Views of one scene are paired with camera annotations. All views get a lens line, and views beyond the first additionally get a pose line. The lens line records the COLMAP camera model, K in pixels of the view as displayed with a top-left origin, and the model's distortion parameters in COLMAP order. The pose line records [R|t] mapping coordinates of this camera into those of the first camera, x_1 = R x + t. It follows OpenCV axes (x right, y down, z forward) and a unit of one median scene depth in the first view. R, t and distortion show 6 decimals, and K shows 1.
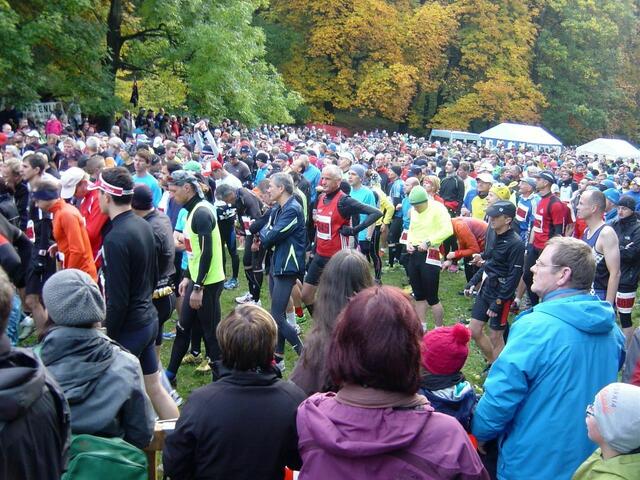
lens RADIAL K [[717.7, 0, 320.0], [0, 717.7, 240.0], [0, 0, 1]] dist [-0.145730, 0.030297]
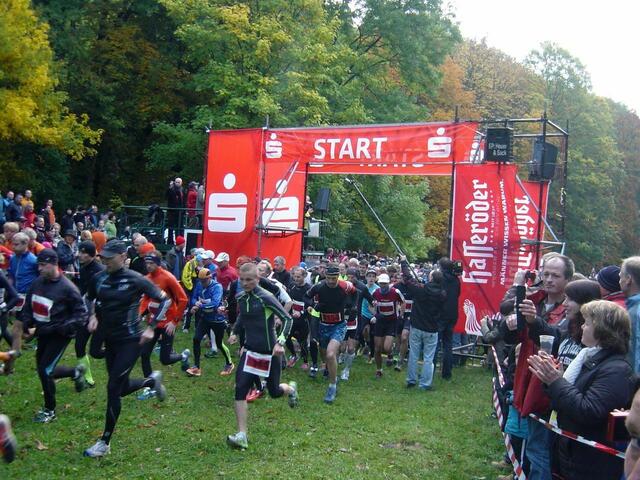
lens RADIAL K [[717.7, 0, 320.0], [0, 717.7, 240.0], [0, 0, 1]] dist [-0.145730, 0.030297]
pose [[0.998604, 0.030694, 0.042997, -0.157801], [-0.022844, 0.984758, -0.172424, 0.028507], [-0.047634, 0.171201, 0.984084, -0.213964]]
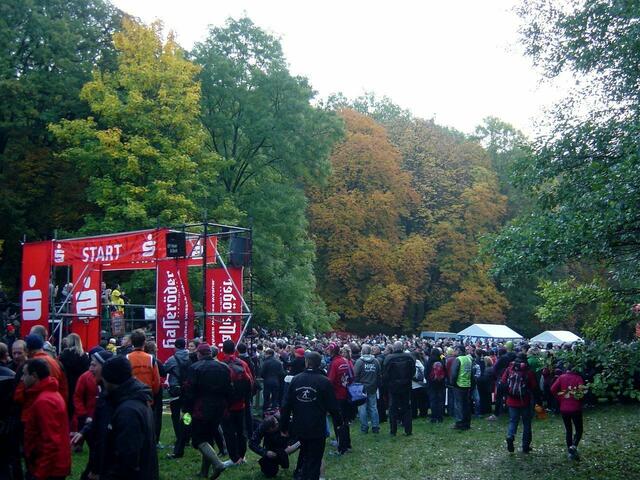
lens RADIAL K [[717.7, 0, 320.0], [0, 717.7, 240.0], [0, 0, 1]] dist [-0.145730, 0.030297]
pose [[0.999285, -0.034309, 0.015916, -0.042084], [0.037407, 0.958637, -0.282162, 0.045050], [-0.005577, 0.282556, 0.959235, -0.292799]]
